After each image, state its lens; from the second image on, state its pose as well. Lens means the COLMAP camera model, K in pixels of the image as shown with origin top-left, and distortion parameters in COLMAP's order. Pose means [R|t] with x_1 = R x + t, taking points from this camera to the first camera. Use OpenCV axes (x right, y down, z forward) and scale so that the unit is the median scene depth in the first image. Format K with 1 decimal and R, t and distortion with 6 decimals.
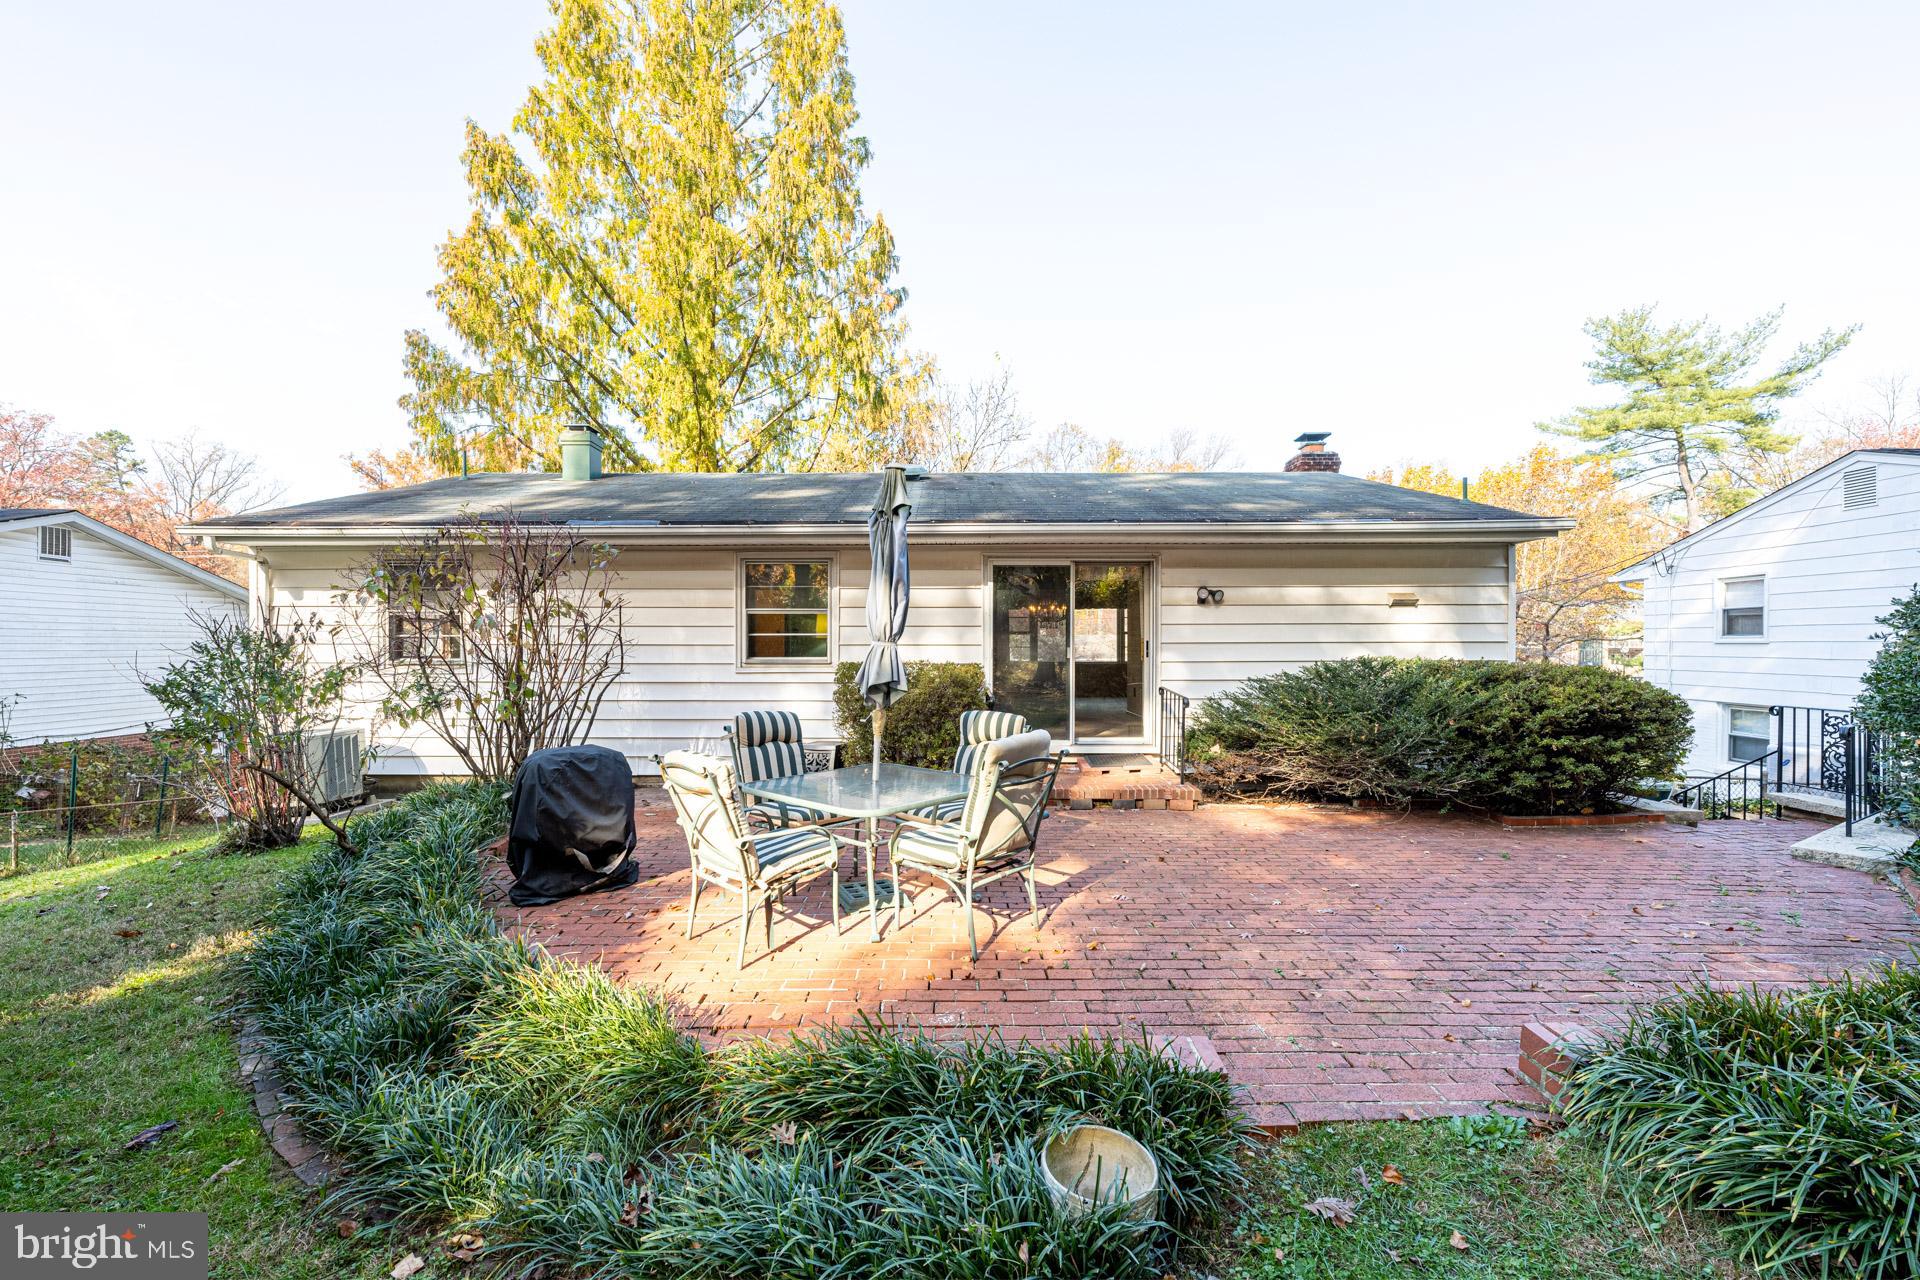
lens RADIAL K [[761.1, 0, 950.3], [0, 761.1, 651.4], [0, 0, 1]] dist [-0.001045, -0.000462]
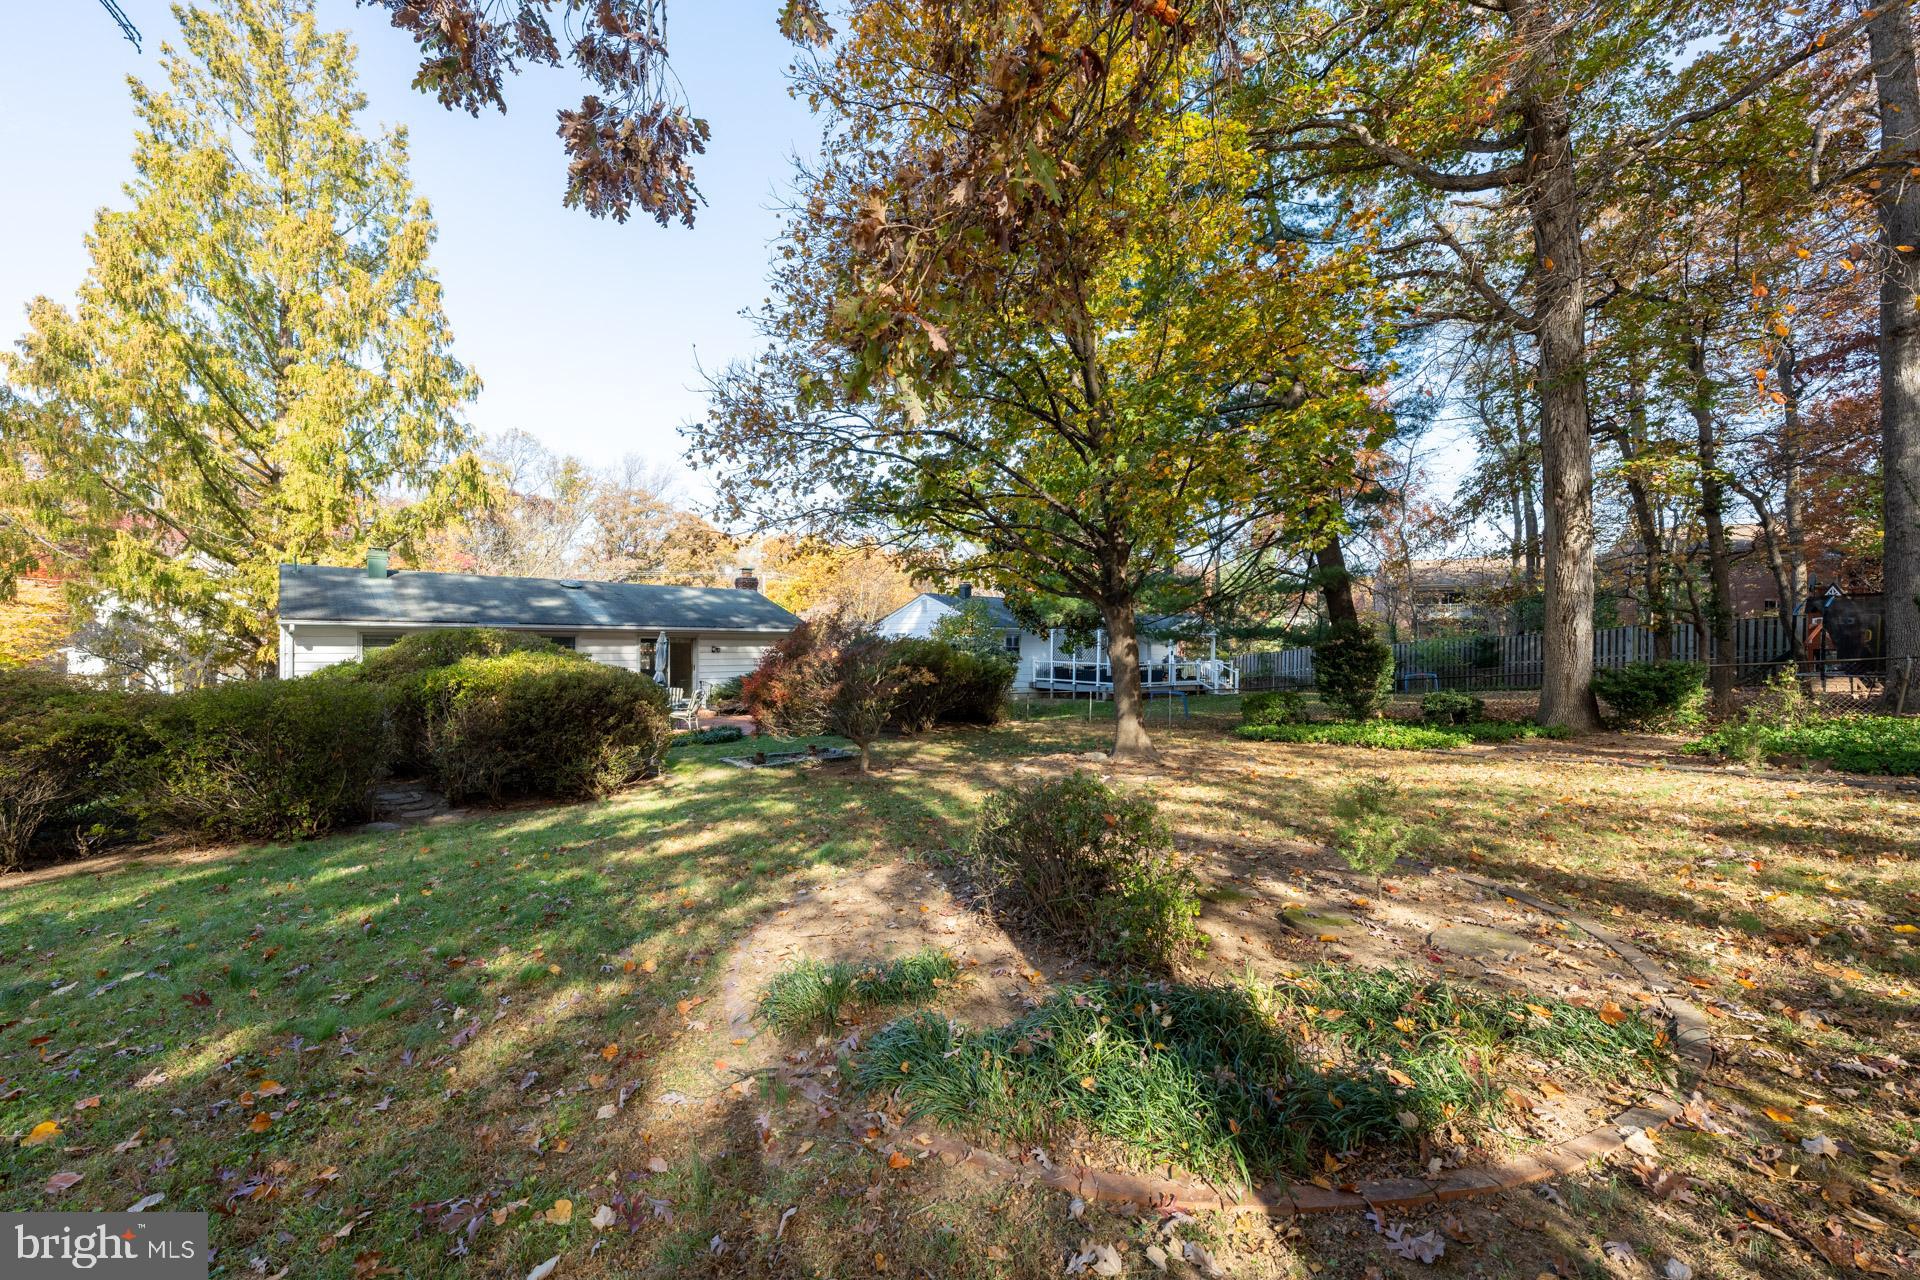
lens RADIAL K [[761.1, 0, 950.3], [0, 761.1, 651.4], [0, 0, 1]] dist [-0.001045, -0.000462]
pose [[0.757438, 0.001194, 0.652906, -0.889874], [-0.003248, 0.999993, 0.001940, -0.075158], [-0.652899, -0.003590, 0.757436, -1.815763]]
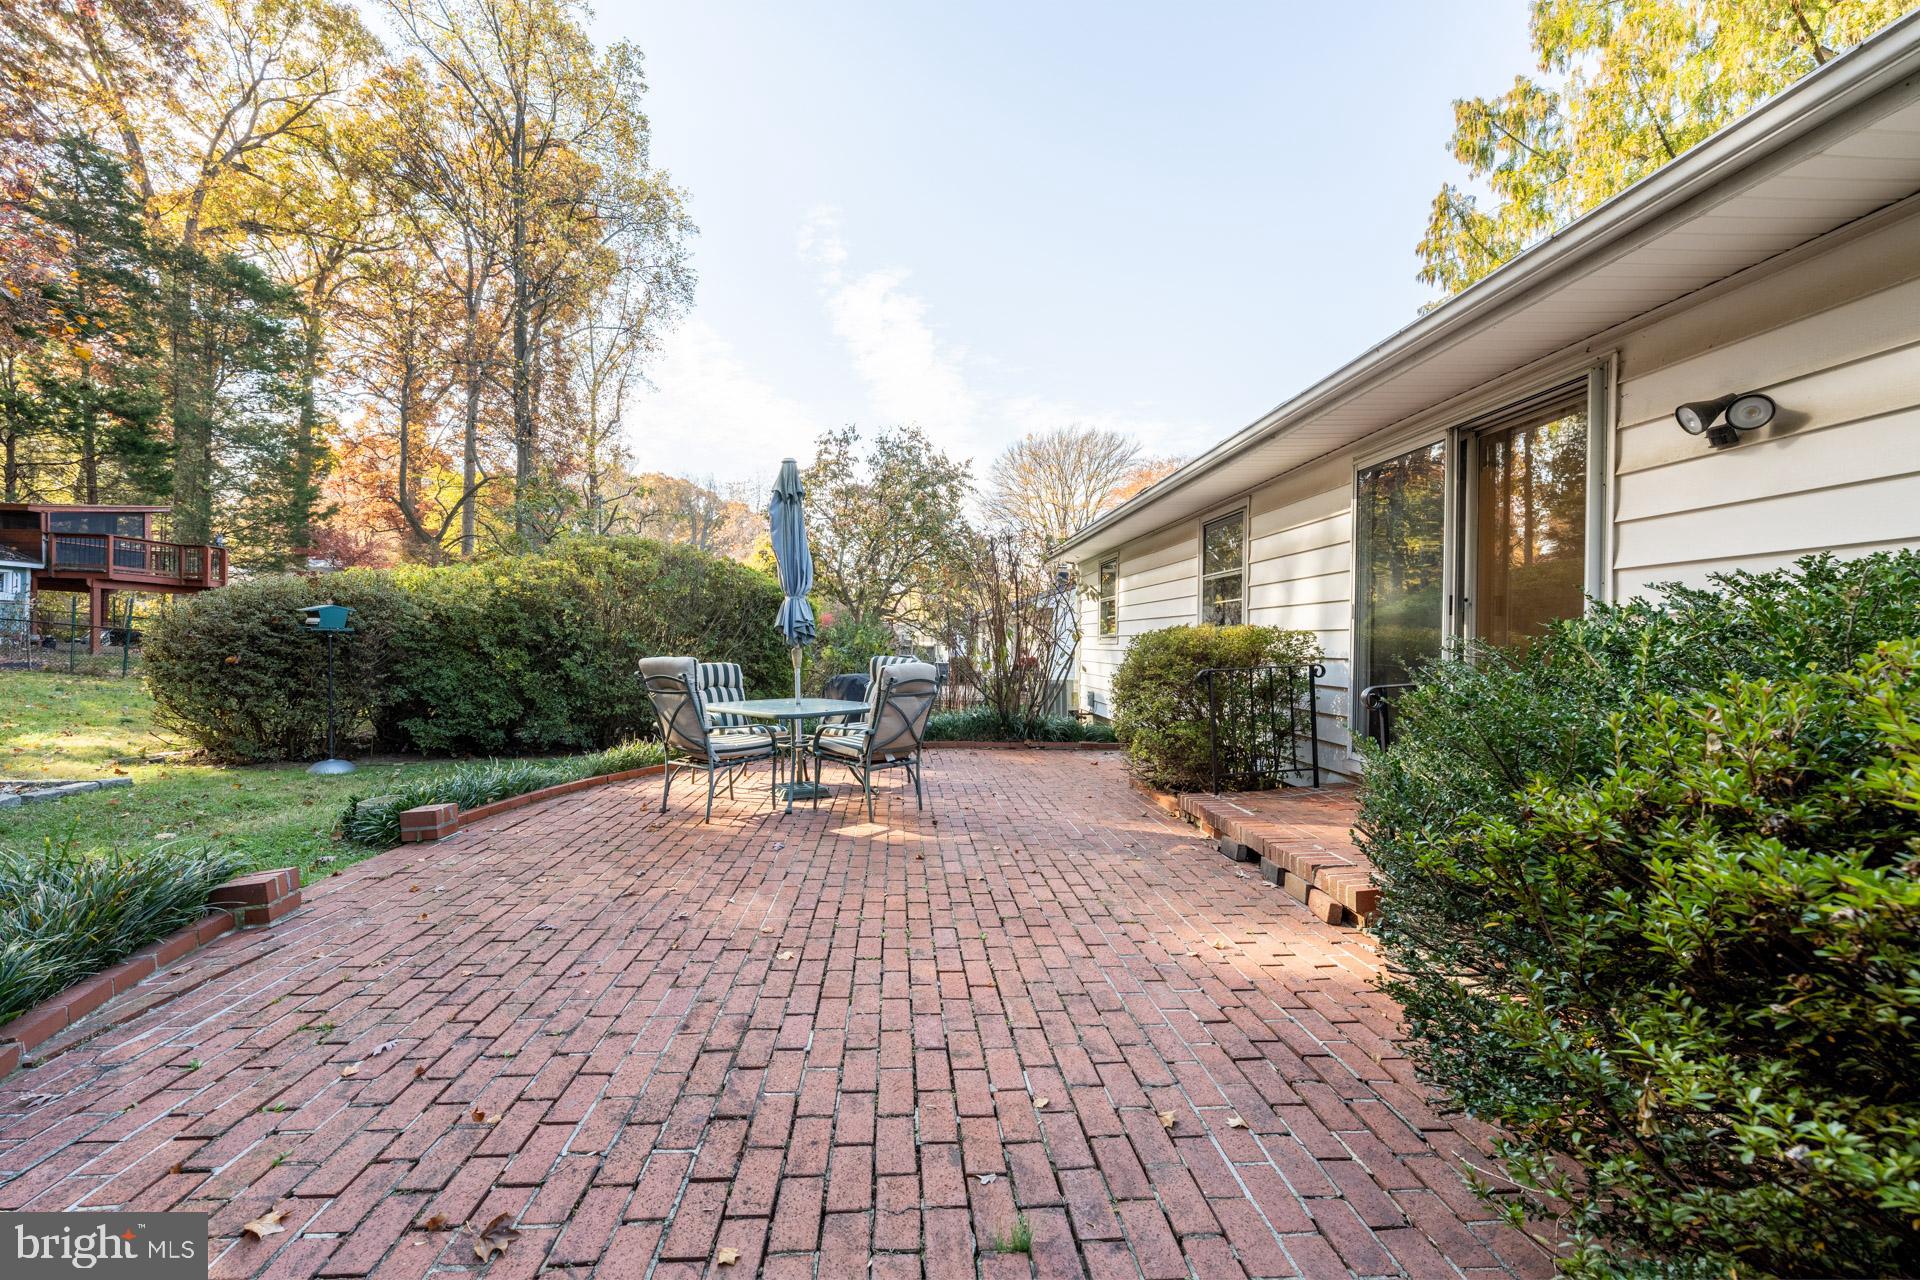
lens RADIAL K [[761.1, 0, 950.3], [0, 761.1, 651.4], [0, 0, 1]] dist [-0.001045, -0.000462]
pose [[0.072470, 0.012851, -0.997288, 0.663082], [-0.013483, 0.999838, 0.011904, 0.033378], [0.997279, 0.012584, 0.072632, 0.630956]]
